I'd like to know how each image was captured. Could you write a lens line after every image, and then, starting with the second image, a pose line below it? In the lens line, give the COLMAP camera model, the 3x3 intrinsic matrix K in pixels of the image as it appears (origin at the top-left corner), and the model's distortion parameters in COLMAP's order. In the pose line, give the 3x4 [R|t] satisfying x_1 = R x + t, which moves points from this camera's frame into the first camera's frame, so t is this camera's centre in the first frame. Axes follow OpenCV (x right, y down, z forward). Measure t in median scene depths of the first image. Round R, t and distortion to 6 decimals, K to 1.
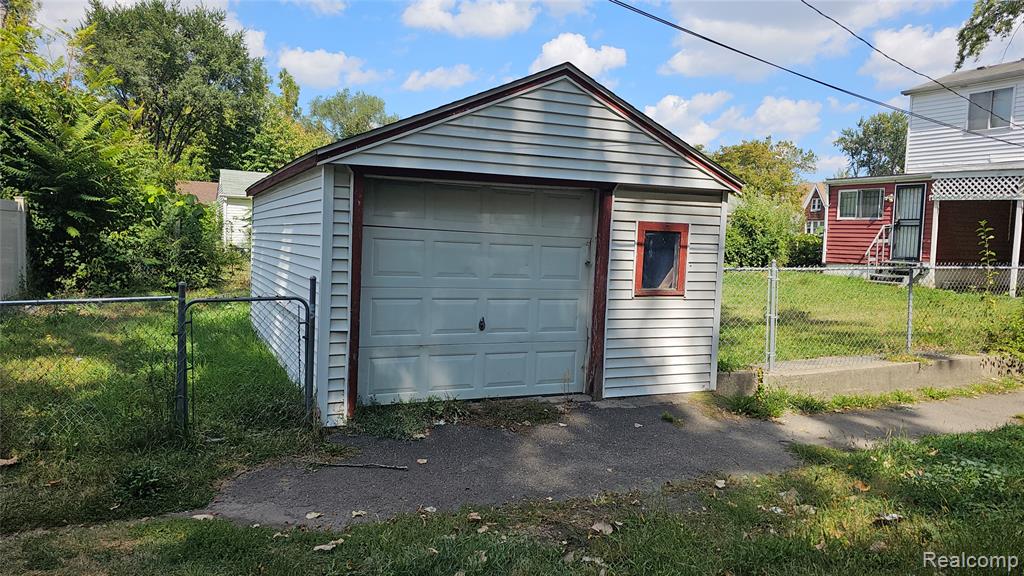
lens RADIAL K [[680.6, 0, 512.0], [0, 680.6, 288.0], [0, 0, 1]] dist [0.051183, -0.046148]
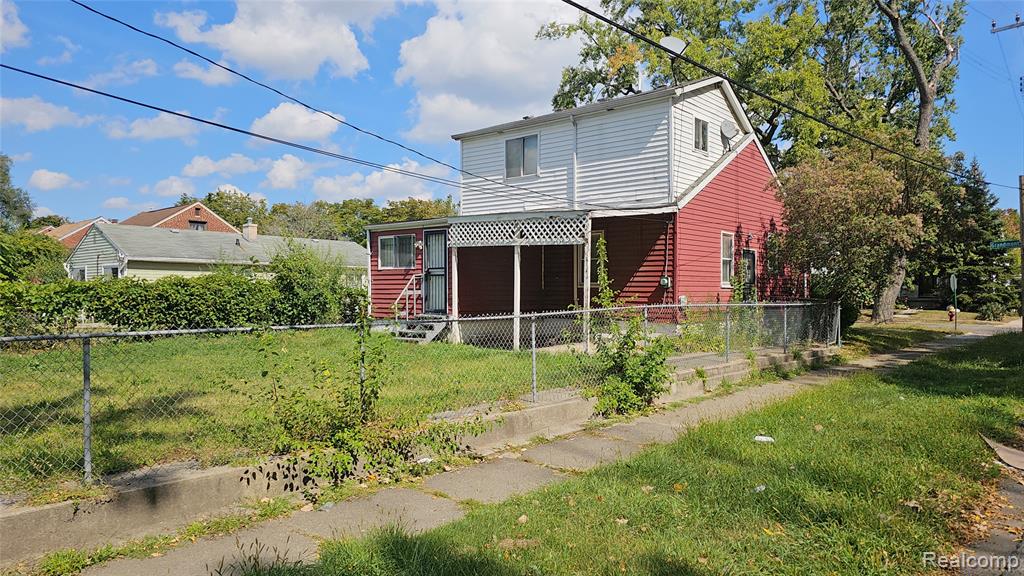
lens RADIAL K [[680.6, 0, 512.0], [0, 680.6, 288.0], [0, 0, 1]] dist [0.051183, -0.046148]
pose [[0.919441, -0.019305, 0.392753, 0.822230], [0.051574, 0.996087, -0.071773, -0.010935], [-0.389831, 0.086247, 0.916839, 0.368626]]
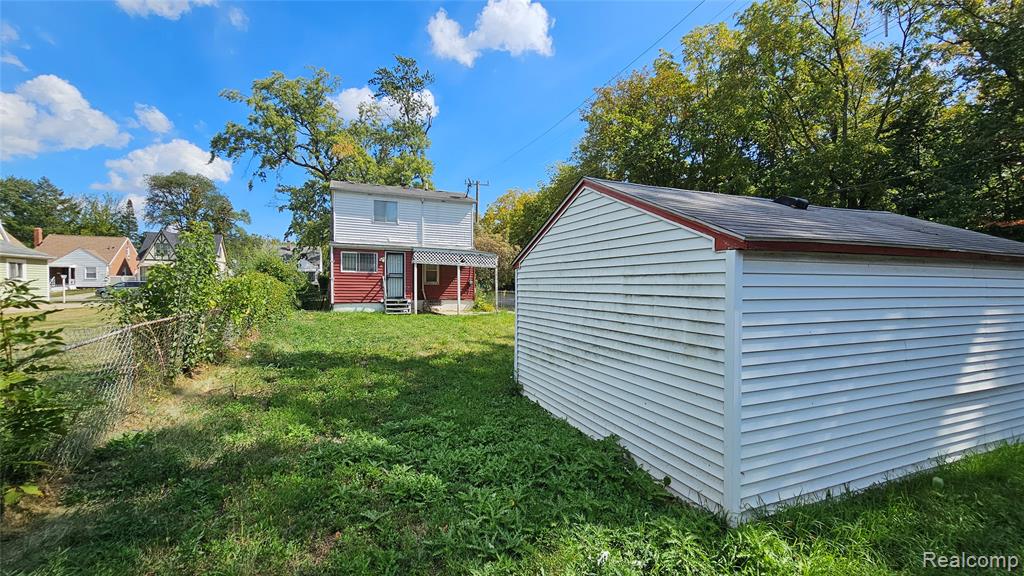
lens RADIAL K [[418.2, 0, 510.2], [0, 418.2, 295.0], [0, 0, 1]] dist [-0.000421, -0.002851]
pose [[0.049726, -0.047800, 0.997618, -1.044631], [0.071073, 0.996491, 0.044203, -0.191127], [-0.996231, 0.068706, 0.052948, 1.771394]]
